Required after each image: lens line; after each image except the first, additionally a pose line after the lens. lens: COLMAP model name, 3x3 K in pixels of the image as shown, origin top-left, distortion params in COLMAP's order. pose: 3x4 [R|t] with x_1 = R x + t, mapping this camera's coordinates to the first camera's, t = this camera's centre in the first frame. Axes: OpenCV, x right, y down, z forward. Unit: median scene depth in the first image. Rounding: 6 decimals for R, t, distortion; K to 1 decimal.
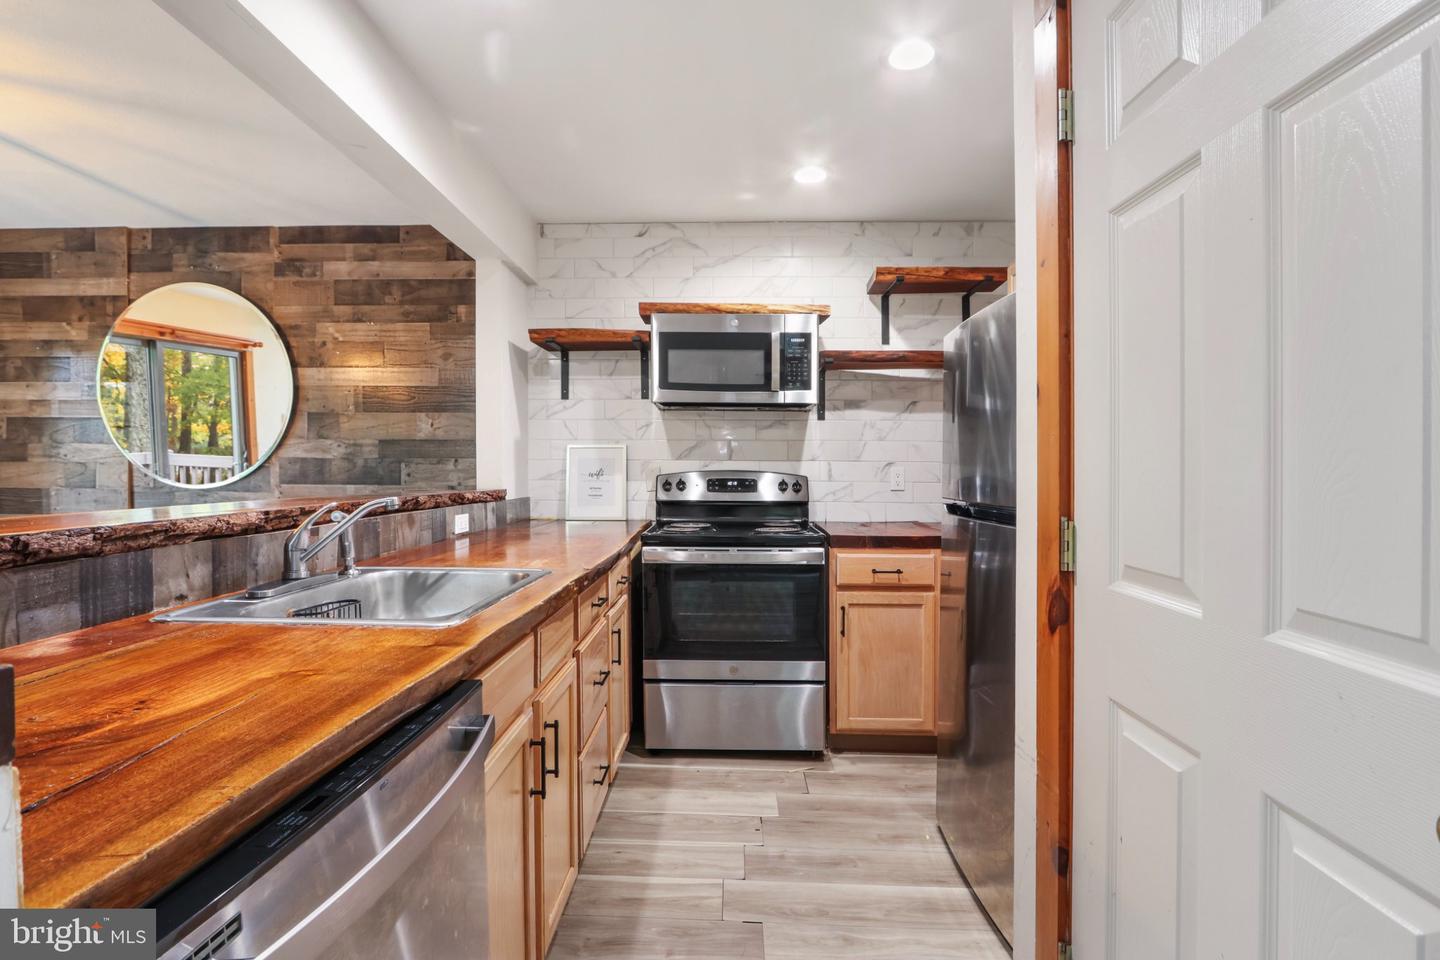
lens RADIAL K [[665.1, 0, 696.7], [0, 665.1, 473.1], [0, 0, 1]] dist [-0.000895, -0.000044]
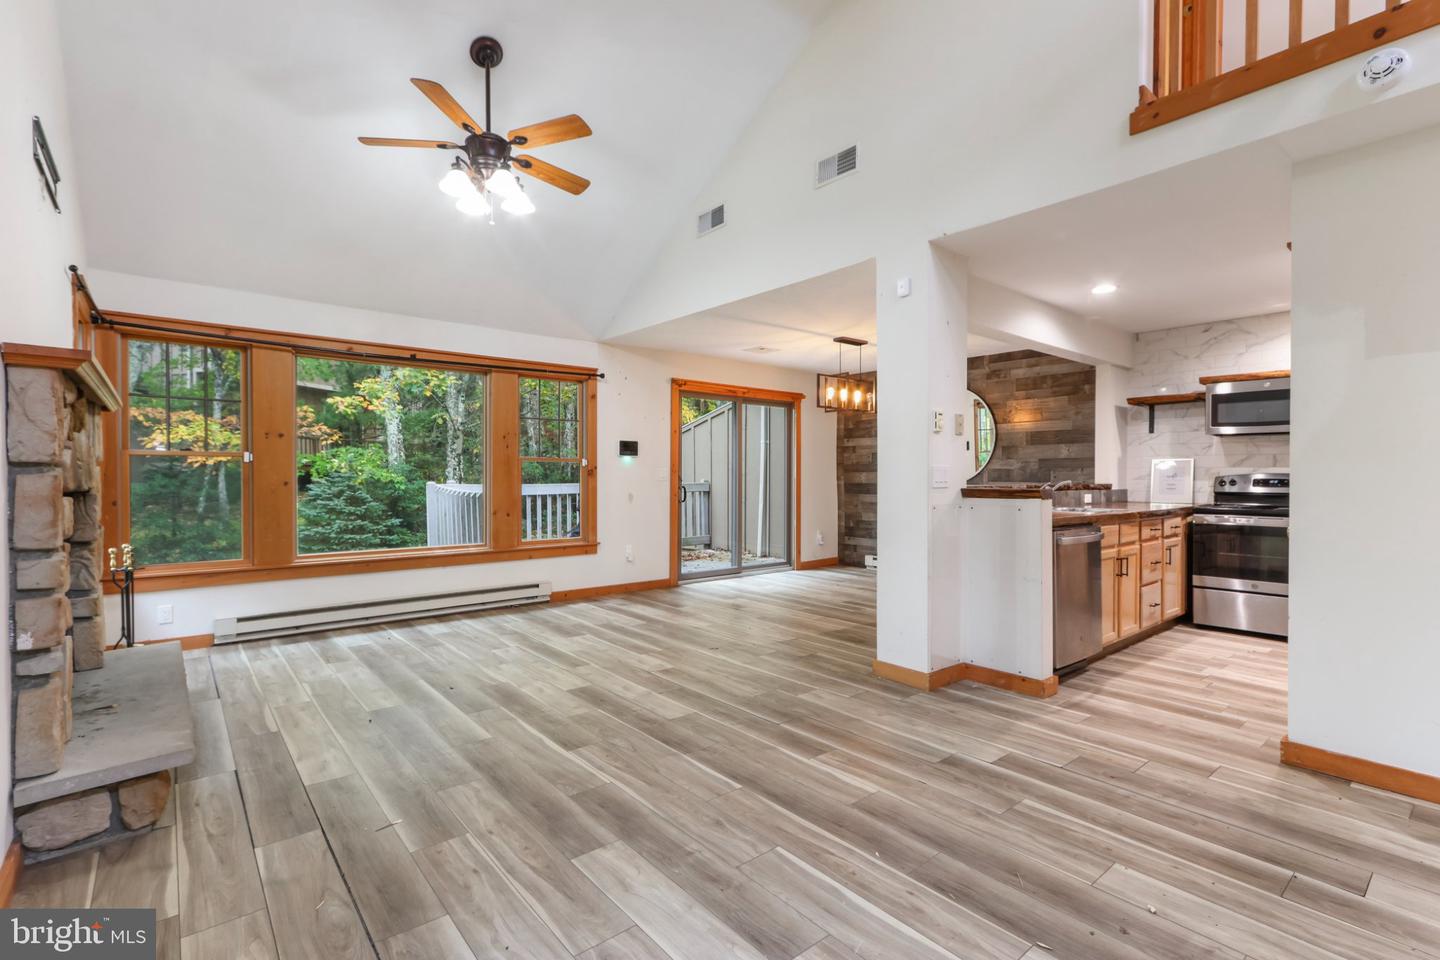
lens RADIAL K [[665.1, 0, 706.4], [0, 665.1, 485.5], [0, 0, 1]] dist [-0.000895, -0.000044]
pose [[0.667012, 0.007074, -0.745014, 0.325967], [-0.008768, 0.999960, 0.001644, 0.033010], [0.744996, 0.005436, 0.667047, -1.036736]]
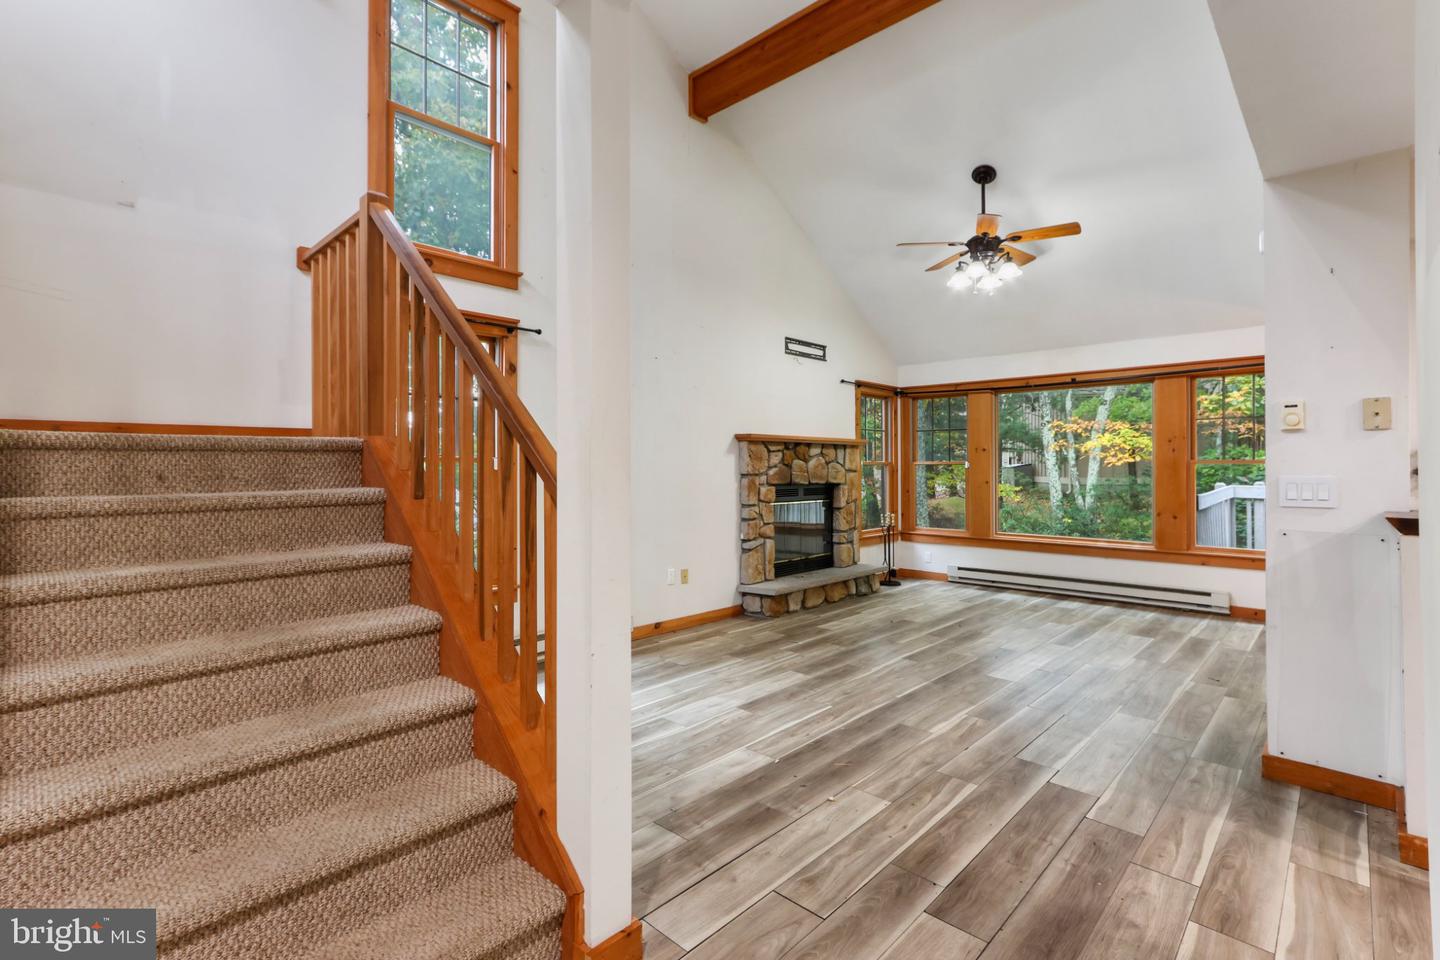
lens RADIAL K [[665.1, 0, 708.0], [0, 665.1, 465.5], [0, 0, 1]] dist [-0.000895, -0.000044]
pose [[-0.662701, -0.007072, -0.748851, 0.836143], [-0.014113, 0.999896, 0.003047, -0.009345], [0.748751, 0.012587, -0.662732, -0.010813]]
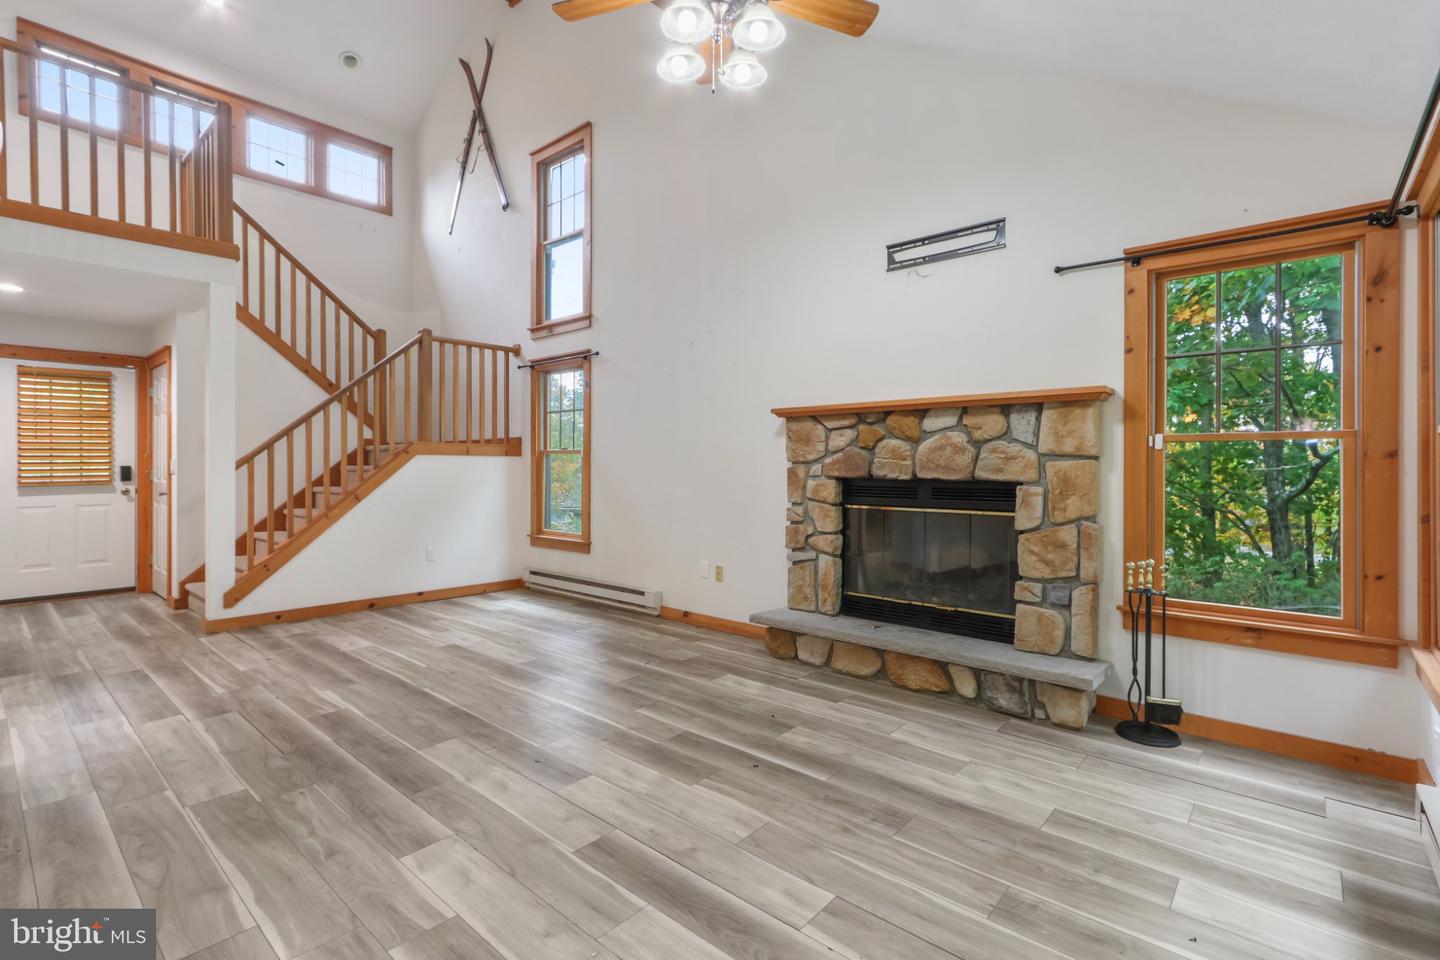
lens RADIAL K [[665.1, 0, 713.4], [0, 665.1, 460.1], [0, 0, 1]] dist [-0.000895, -0.000044]
pose [[-0.779442, -0.002317, 0.626470, -1.226806], [0.002289, 0.999976, 0.006545, 0.005417], [-0.626470, 0.006536, -0.779418, 0.029402]]
